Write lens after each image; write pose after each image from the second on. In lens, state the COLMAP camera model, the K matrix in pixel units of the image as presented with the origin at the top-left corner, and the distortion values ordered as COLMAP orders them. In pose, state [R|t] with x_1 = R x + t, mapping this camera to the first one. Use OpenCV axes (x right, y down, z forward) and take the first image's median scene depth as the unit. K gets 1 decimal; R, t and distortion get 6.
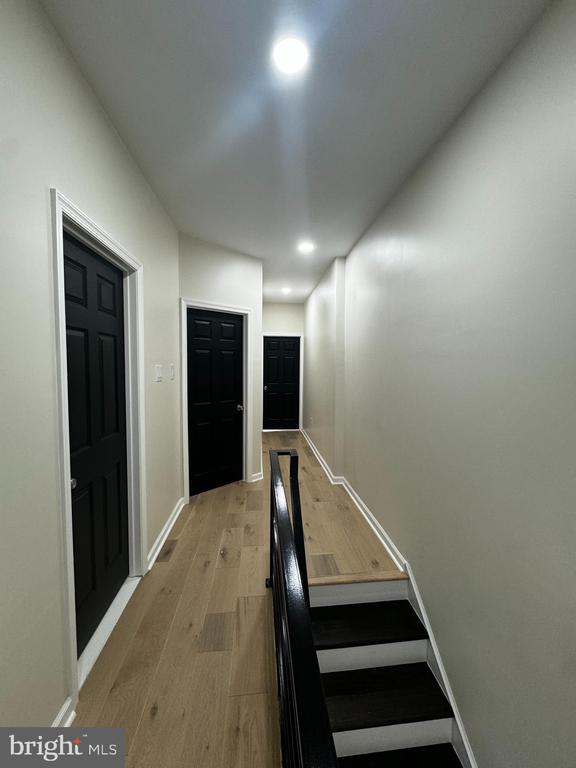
lens RADIAL K [[311.1, 0, 288.0], [0, 311.1, 384.0], [0, 0, 1]] dist [0.000033, -0.000002]
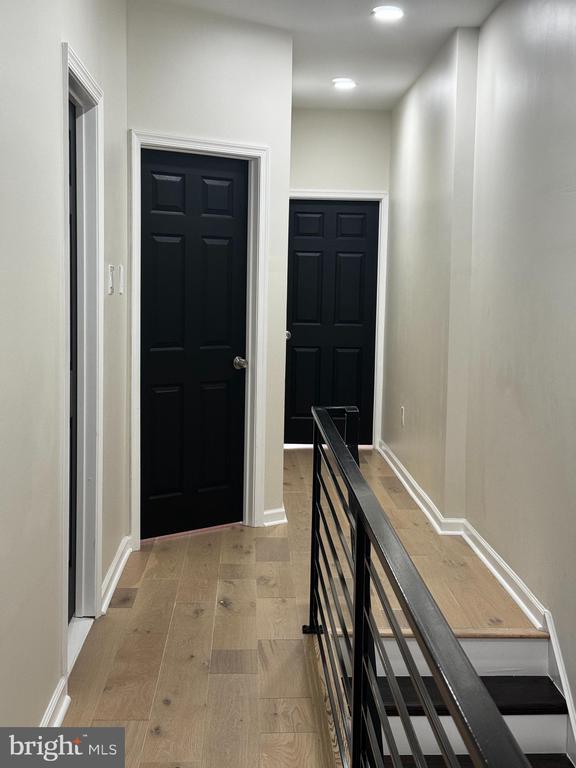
lens RADIAL K [[1054.0, 0, 288.0], [0, 1054.0, 384.0], [0, 0, 1]] dist [0.127818, 0.021908]
pose [[0.998342, 0.016137, -0.055256, 0.003993], [-0.014156, 0.999249, 0.036069, 0.060319], [0.055796, -0.035227, 0.997821, -0.669141]]
